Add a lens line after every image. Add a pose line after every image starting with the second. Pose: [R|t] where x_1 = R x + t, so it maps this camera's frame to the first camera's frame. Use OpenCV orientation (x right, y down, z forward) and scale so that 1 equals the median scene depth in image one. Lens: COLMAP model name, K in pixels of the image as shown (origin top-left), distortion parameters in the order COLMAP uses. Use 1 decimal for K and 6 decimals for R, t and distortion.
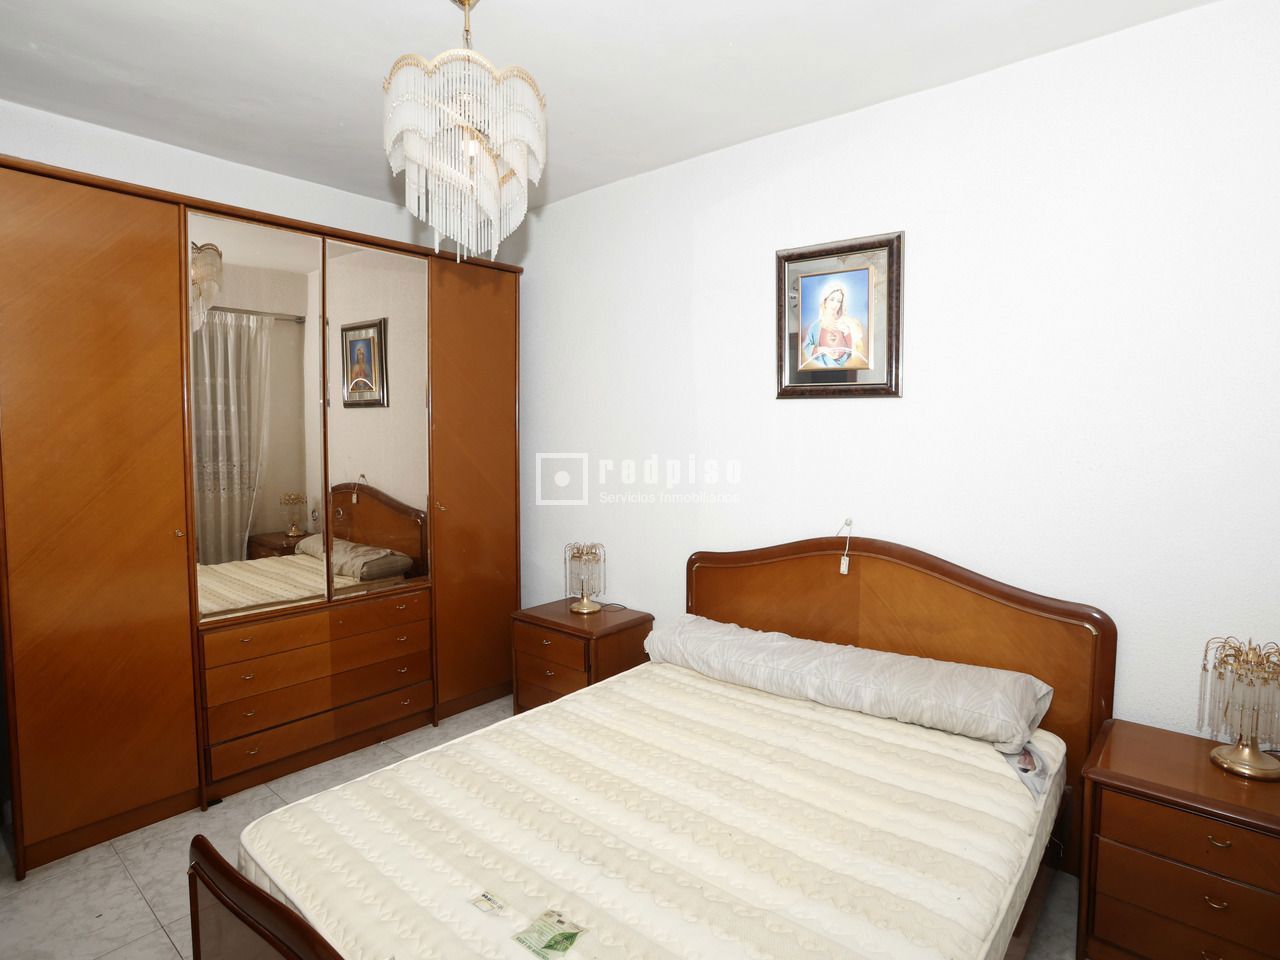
lens RADIAL K [[690.9, 0, 641.3], [0, 690.9, 472.3], [0, 0, 1]] dist [-0.068494, 0.028852]
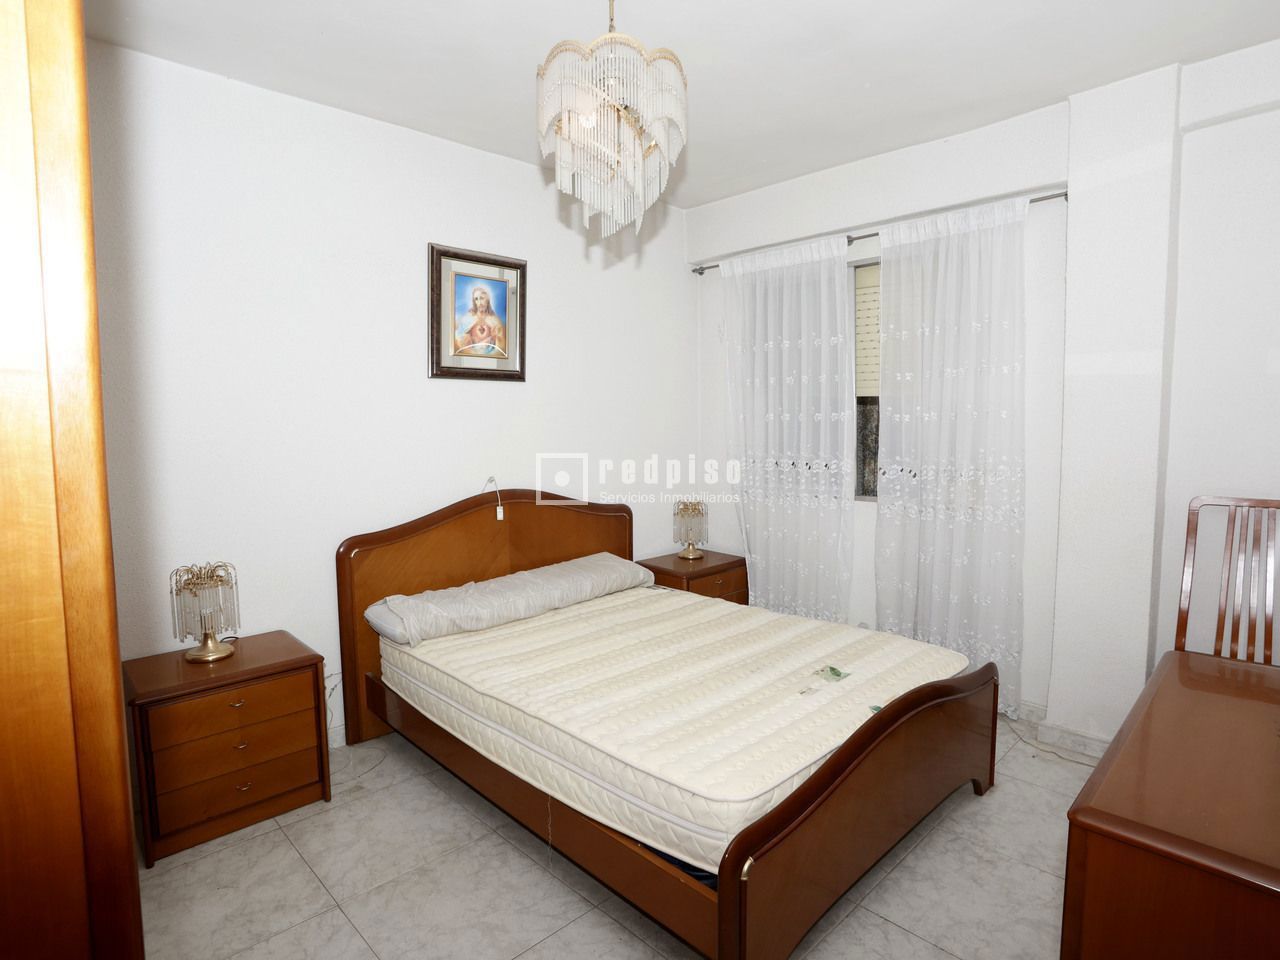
lens RADIAL K [[690.9, 0, 641.3], [0, 690.9, 472.3], [0, 0, 1]] dist [-0.068494, 0.028852]
pose [[0.105008, -0.089449, 0.990440, -0.962196], [0.069998, 0.994141, 0.082362, -0.025965], [-0.992005, 0.060680, 0.110654, 0.614096]]
